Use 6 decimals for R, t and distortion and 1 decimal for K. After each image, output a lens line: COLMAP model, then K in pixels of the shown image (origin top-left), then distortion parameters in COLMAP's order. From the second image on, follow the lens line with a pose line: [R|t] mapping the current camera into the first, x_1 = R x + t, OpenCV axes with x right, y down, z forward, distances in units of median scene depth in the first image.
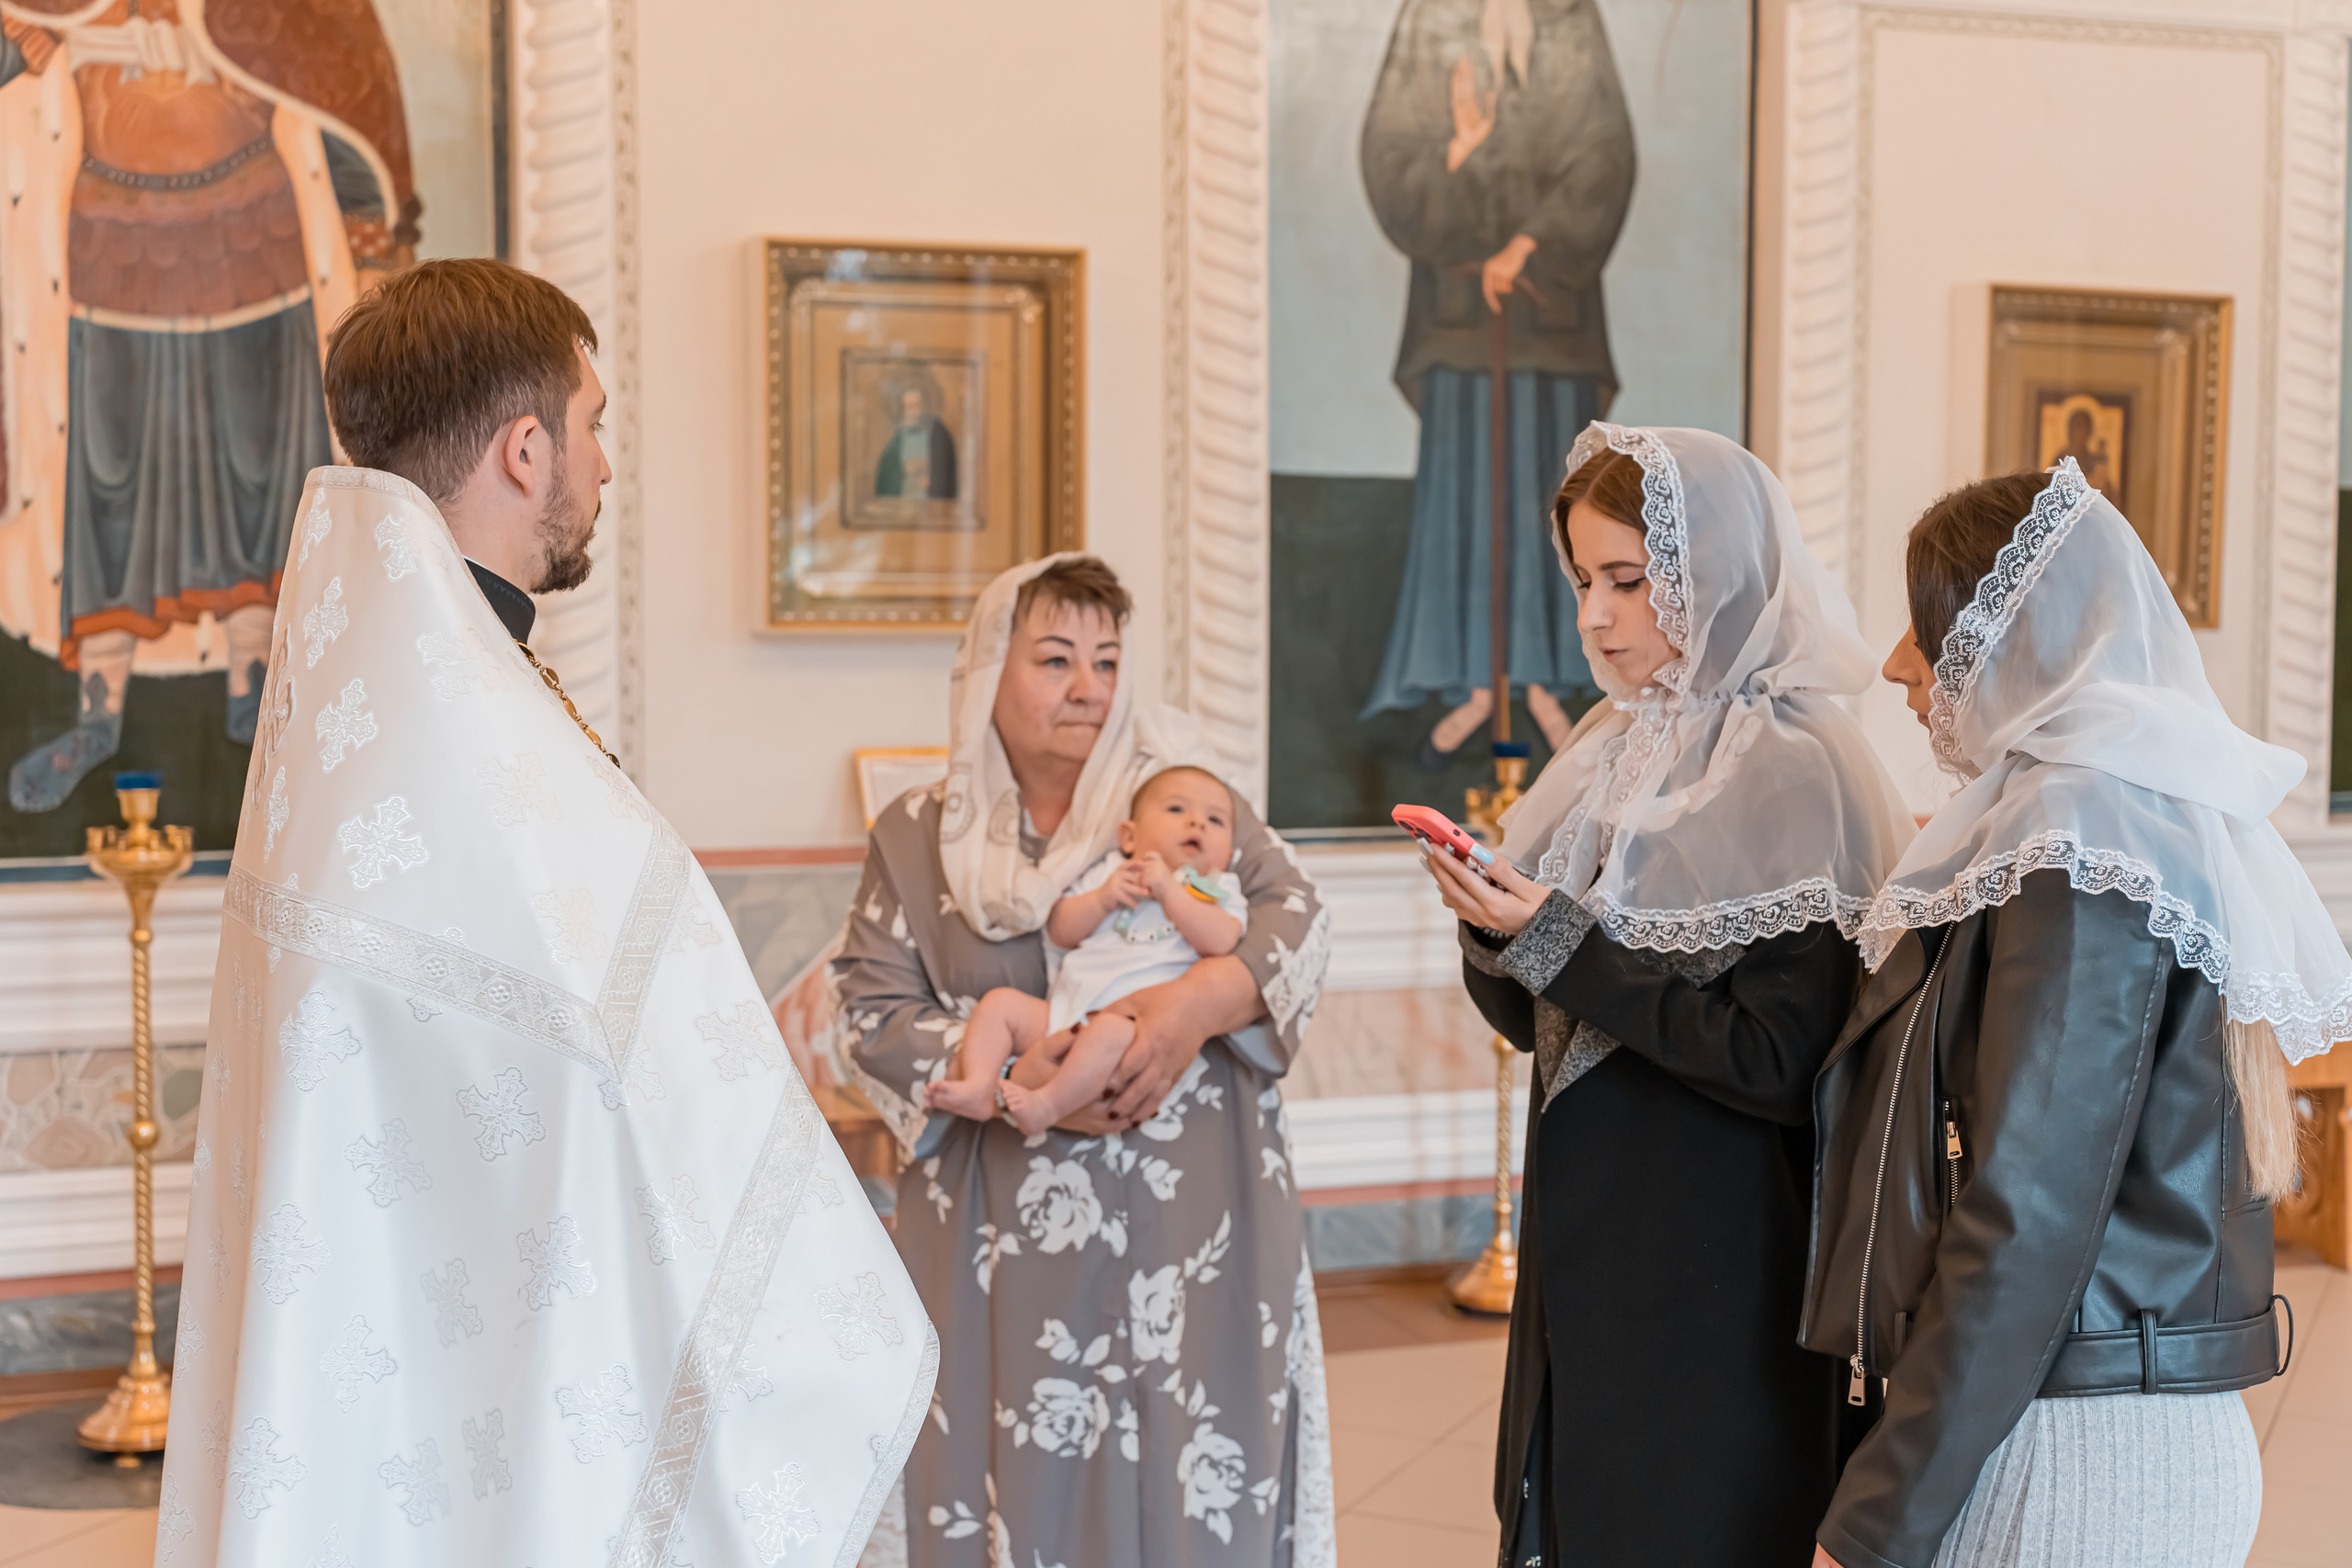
lens RADIAL K [[2986.9, 0, 1176.0], [0, 2986.9, 784.0], [0, 0, 1]] dist [0.028855, -0.007556]
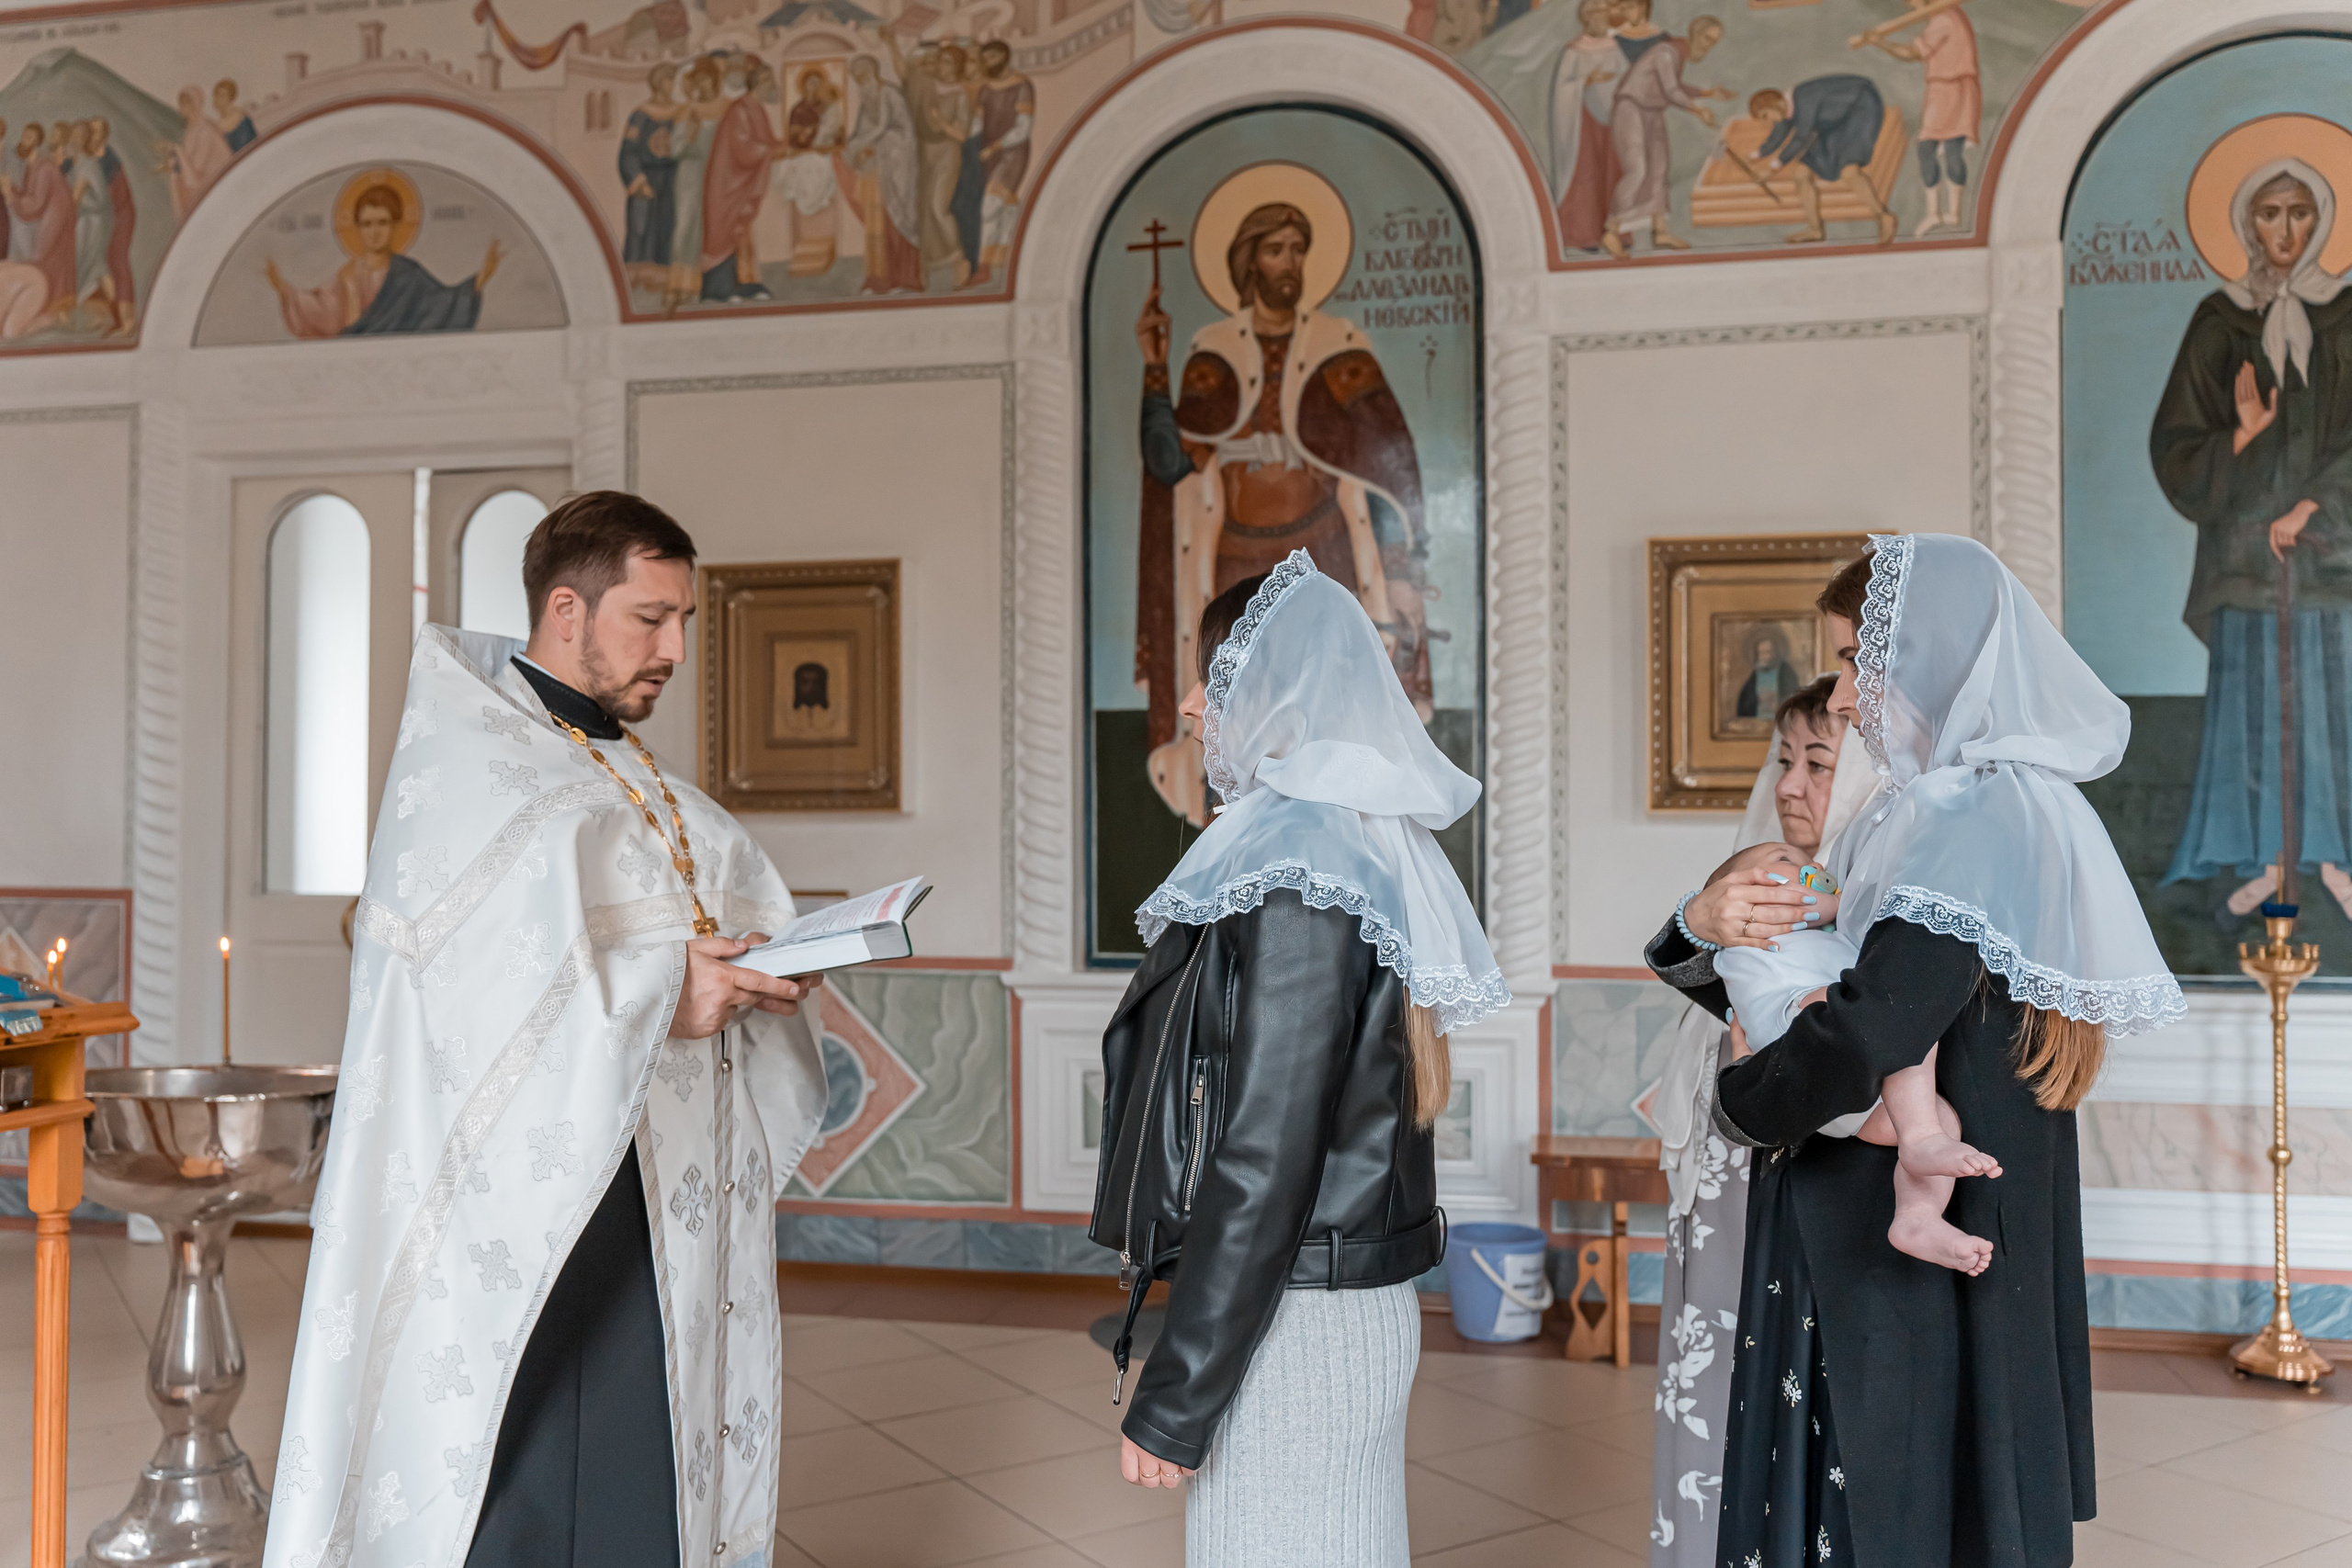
lens RADIAL K [[2064.6, 0, 1176.0], [0, 2064.6, 784.0], [0, 0, 1]] dist [-0.005288, -0.005607]
pose [[0.849797, -0.006248, -0.527073, 0.183065], [-0.036372, 0.996851, -0.070458, 0.012169], [0.525854, 0.079046, 0.846894, 0.045960]]
